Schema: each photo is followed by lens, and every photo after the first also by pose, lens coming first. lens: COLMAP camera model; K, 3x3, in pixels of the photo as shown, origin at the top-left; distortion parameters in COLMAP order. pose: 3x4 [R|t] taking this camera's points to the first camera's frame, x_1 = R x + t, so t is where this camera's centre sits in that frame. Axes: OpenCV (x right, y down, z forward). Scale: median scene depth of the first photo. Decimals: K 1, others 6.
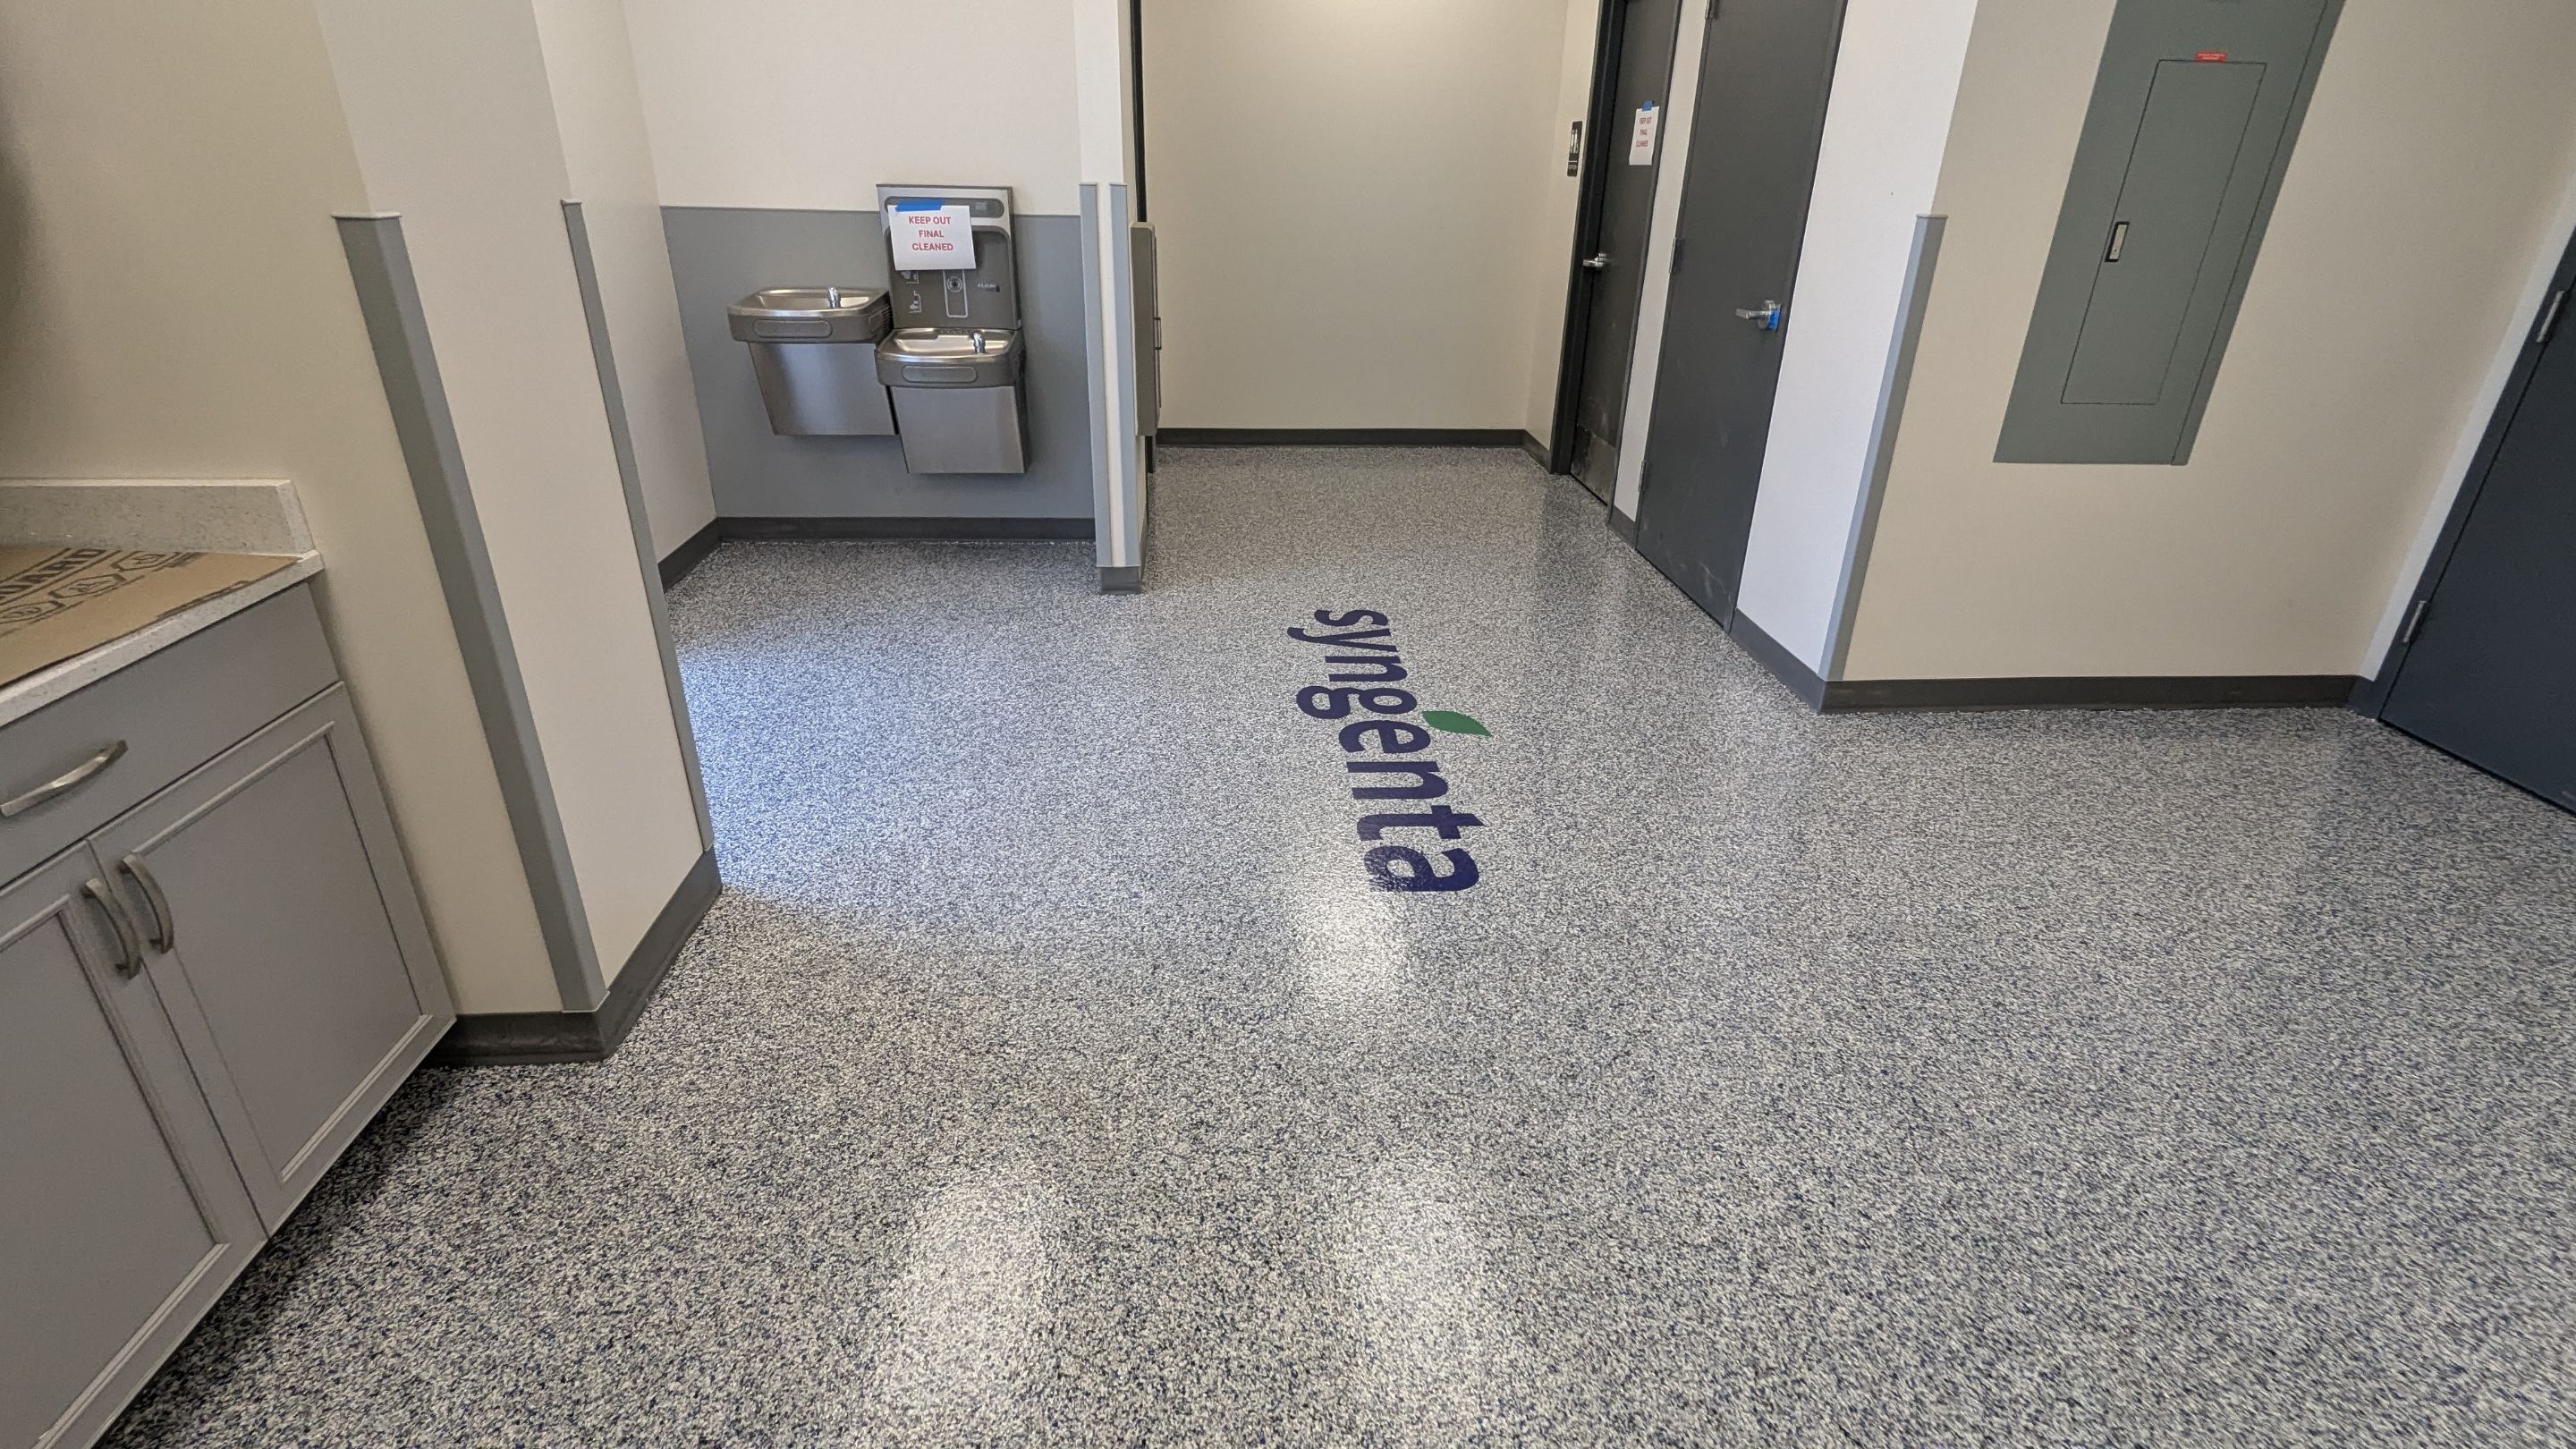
lens RADIAL K [[1222.8, 0, 1295.9], [0, 1222.8, 737.4], [0, 0, 1]] dist [-0.003926, 0.005980]
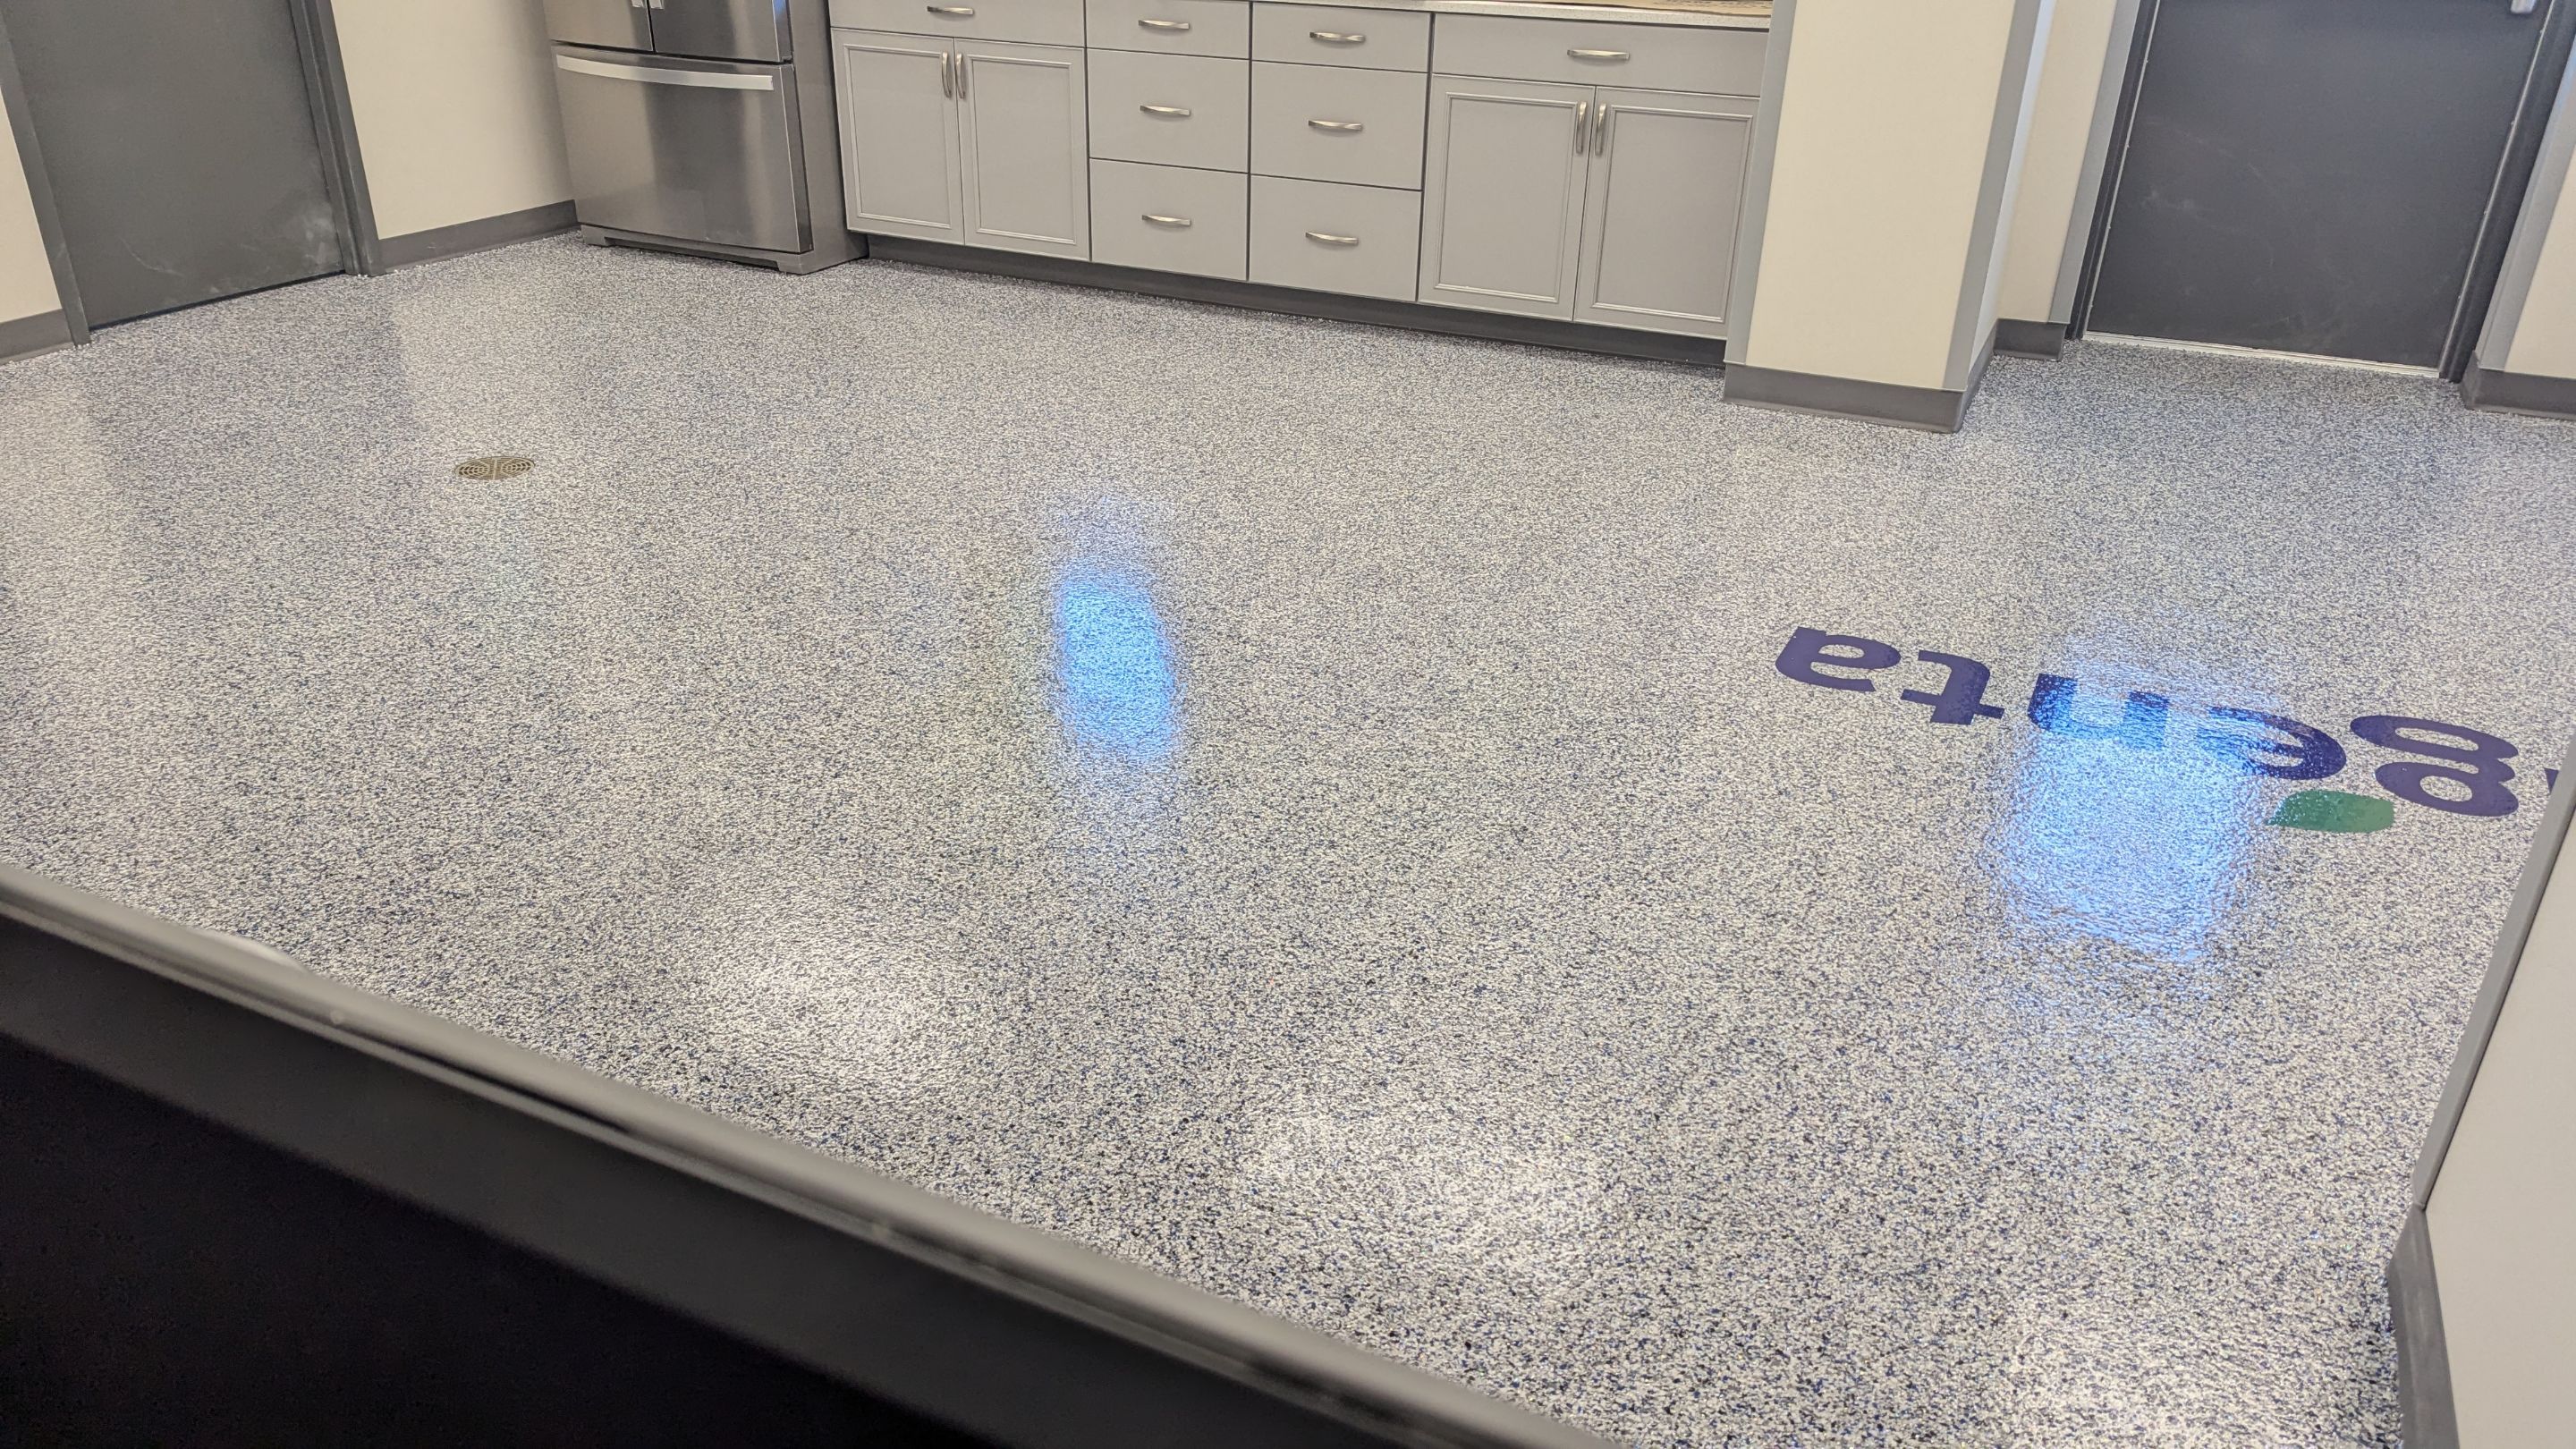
lens RADIAL K [[1802.7, 0, 1264.1], [0, 1802.7, 742.8], [0, 0, 1]] dist [0.065650, -0.053260]
pose [[-0.504630, 0.368644, -0.780673, 0.916110], [-0.391877, 0.707924, 0.587602, -0.300476], [0.769273, 0.602450, -0.212776, 0.733045]]
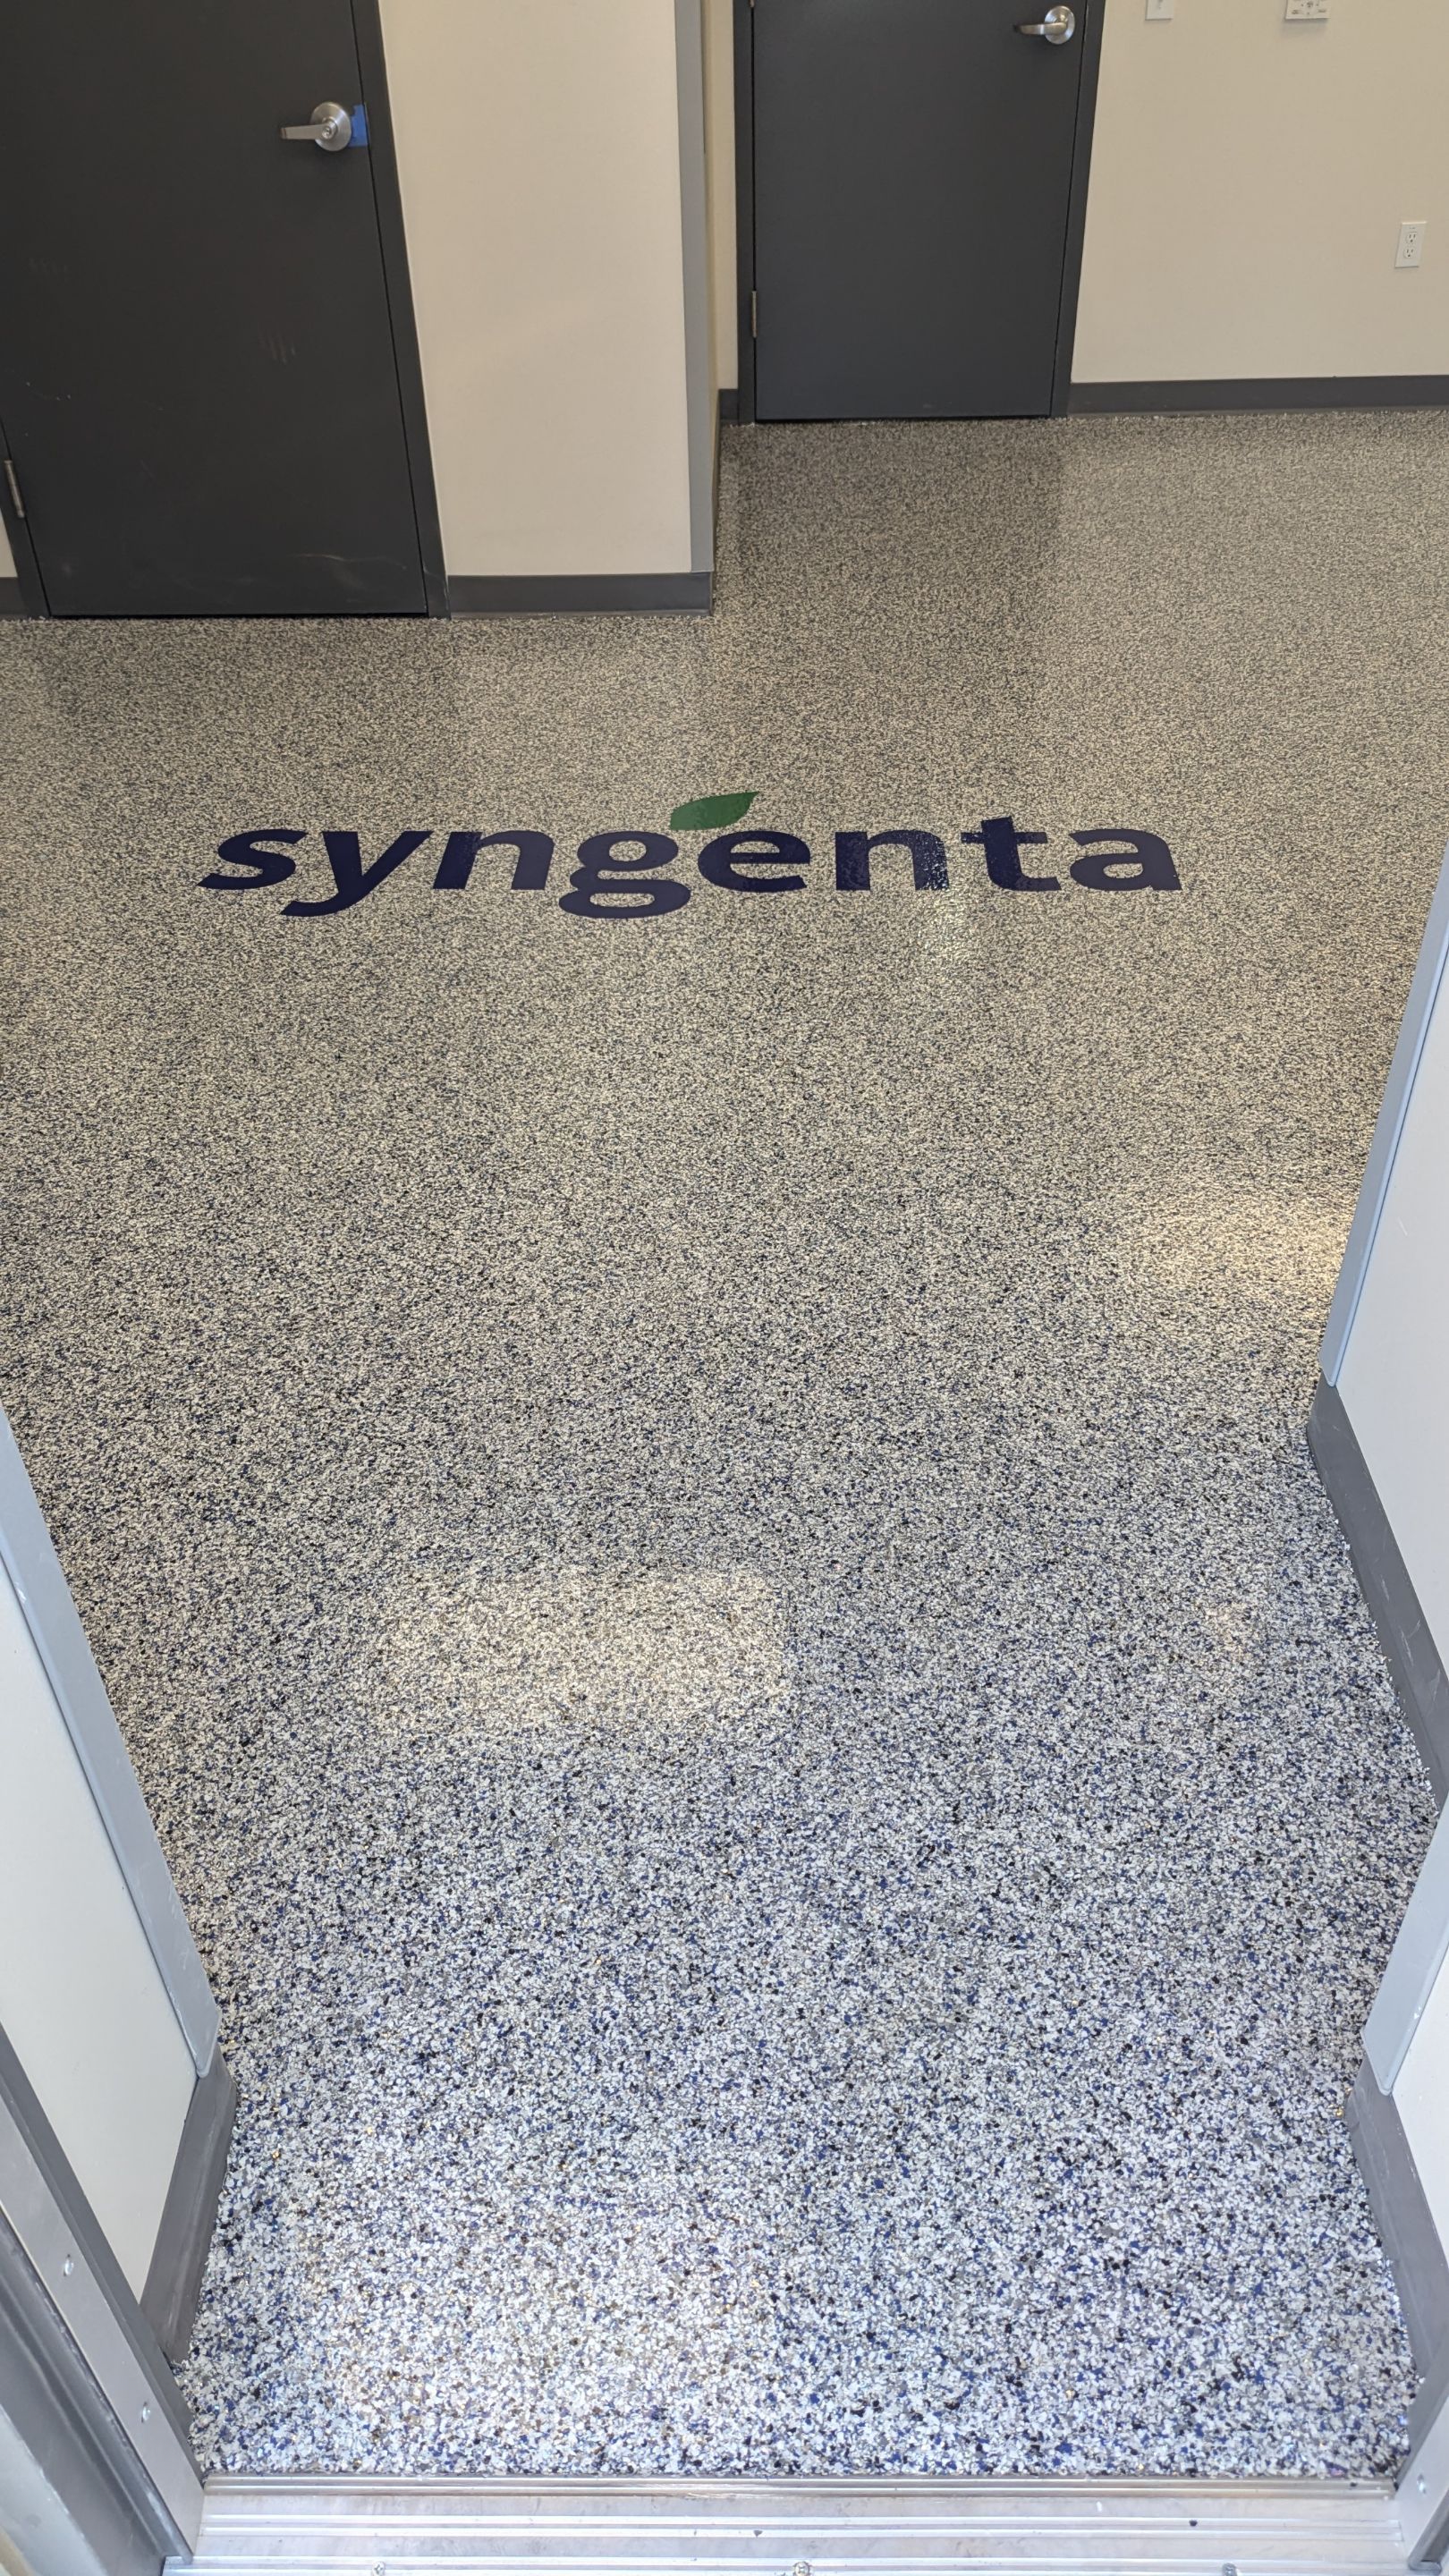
lens RADIAL K [[1802.7, 0, 733.8], [0, 1802.7, 1260.9], [0, 0, 1]] dist [0.065650, -0.053260]
pose [[0.085027, -0.647038, 0.757702, -0.768016], [0.443650, 0.705497, 0.552674, -0.371498], [-0.892158, 0.289162, 0.347045, 0.650407]]
